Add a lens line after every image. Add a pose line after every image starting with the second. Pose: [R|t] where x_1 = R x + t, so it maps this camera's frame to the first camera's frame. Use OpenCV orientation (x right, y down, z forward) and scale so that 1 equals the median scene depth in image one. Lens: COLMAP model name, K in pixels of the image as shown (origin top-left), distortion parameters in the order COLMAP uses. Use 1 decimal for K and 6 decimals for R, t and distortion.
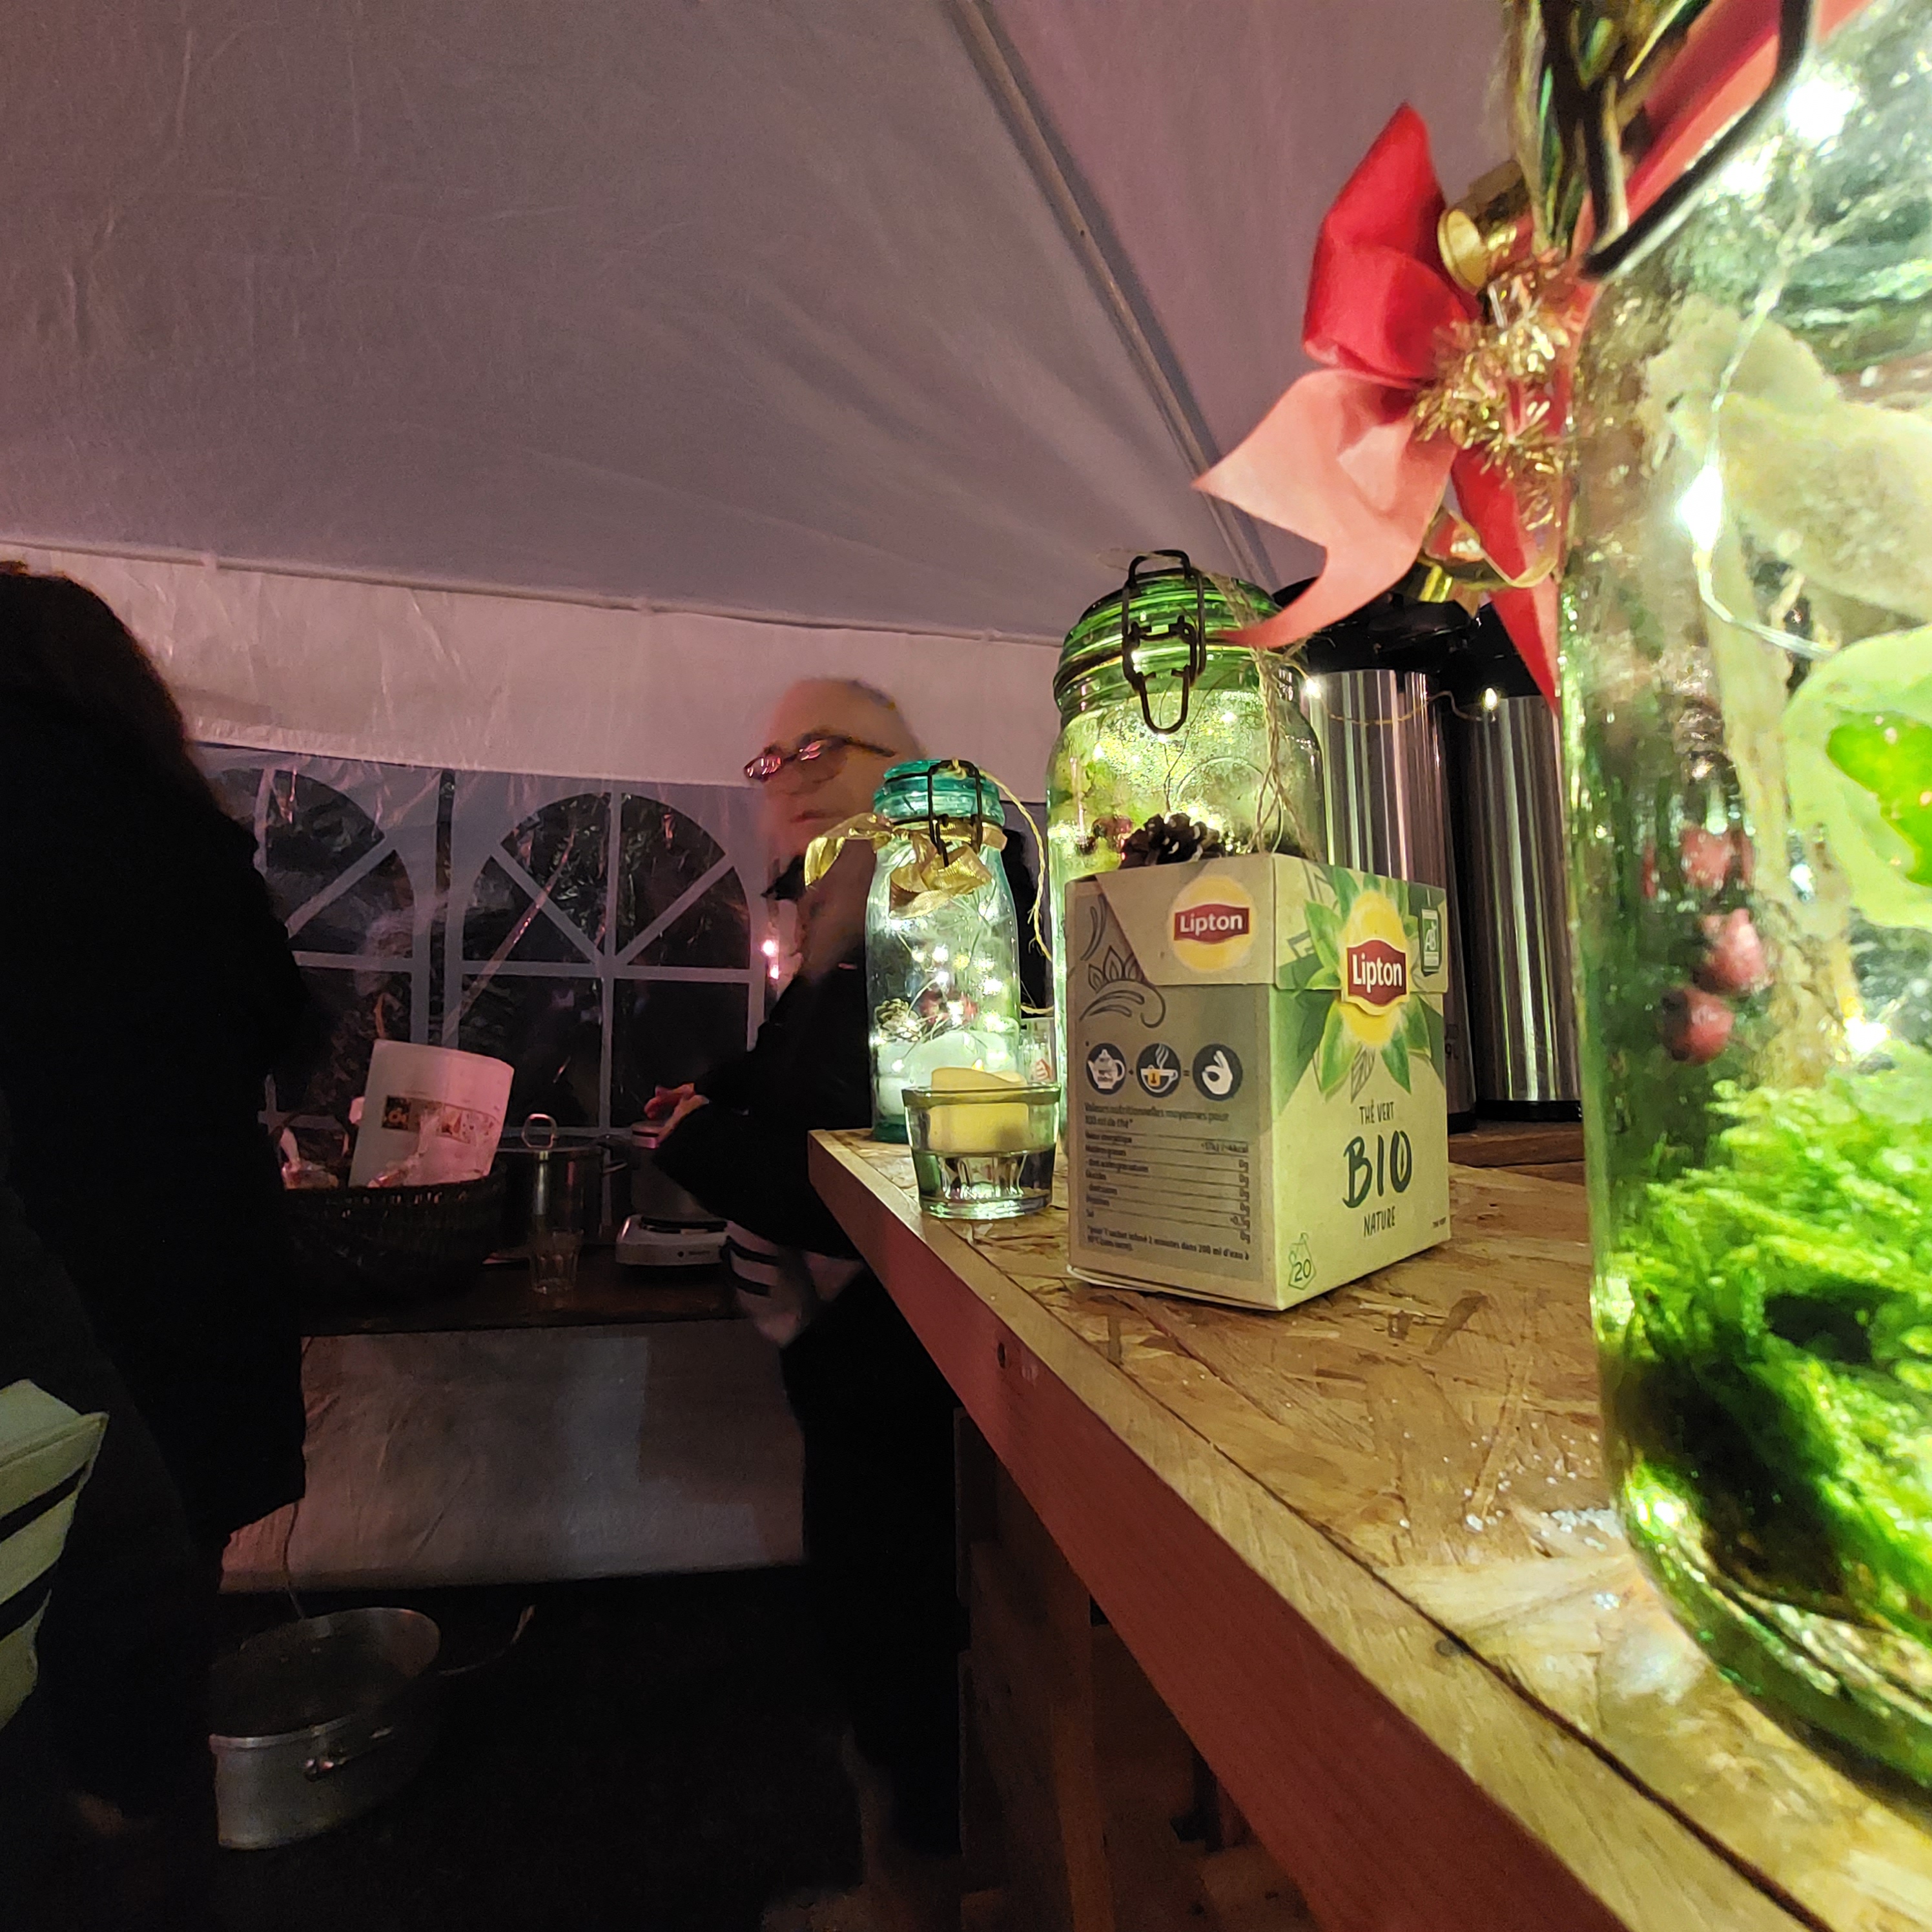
lens RADIAL K [[1056.3, 0, 966.0], [0, 1056.3, 966.0], [0, 0, 1]] dist [0.000474, 0.000355]
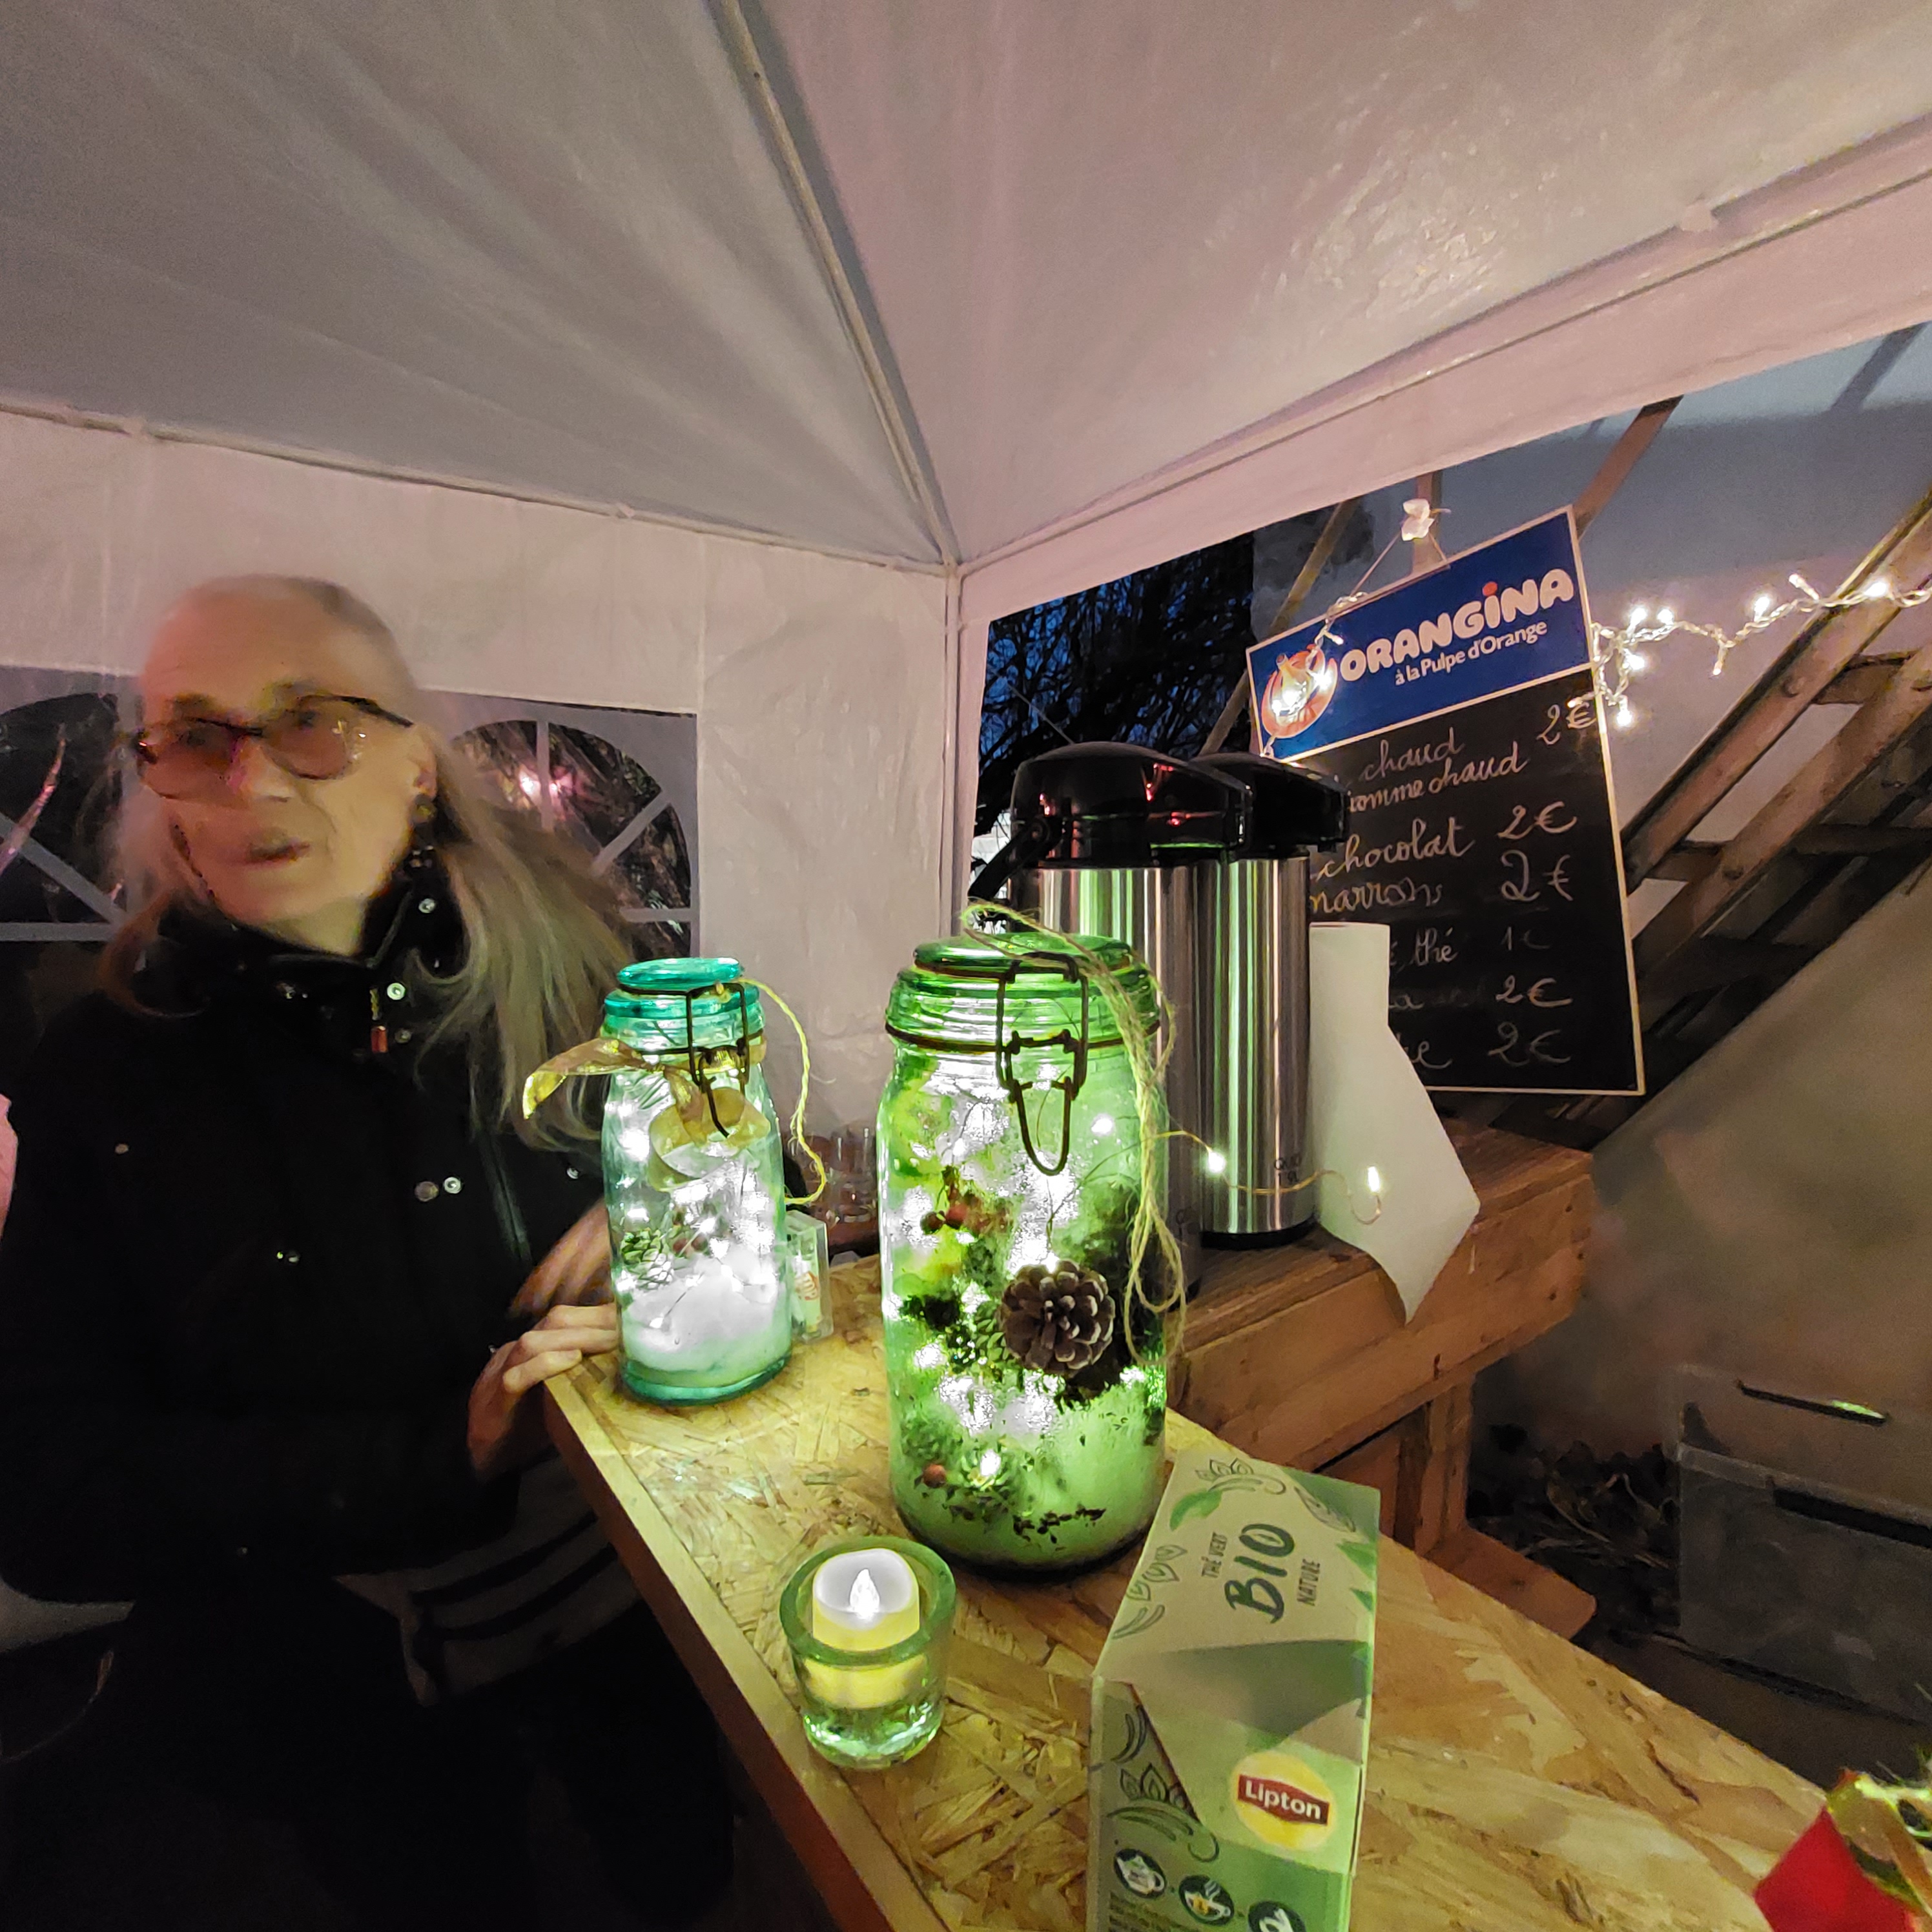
lens RADIAL K [[1055.4, 0, 966.0], [0, 1055.4, 966.0], [0, 0, 1]] dist [-0.003737, -0.033312]
pose [[0.926721, -0.035683, 0.374053, -0.207561], [-0.039622, 0.980651, 0.191714, -0.549781], [-0.373656, -0.192486, 0.907375, 0.230824]]
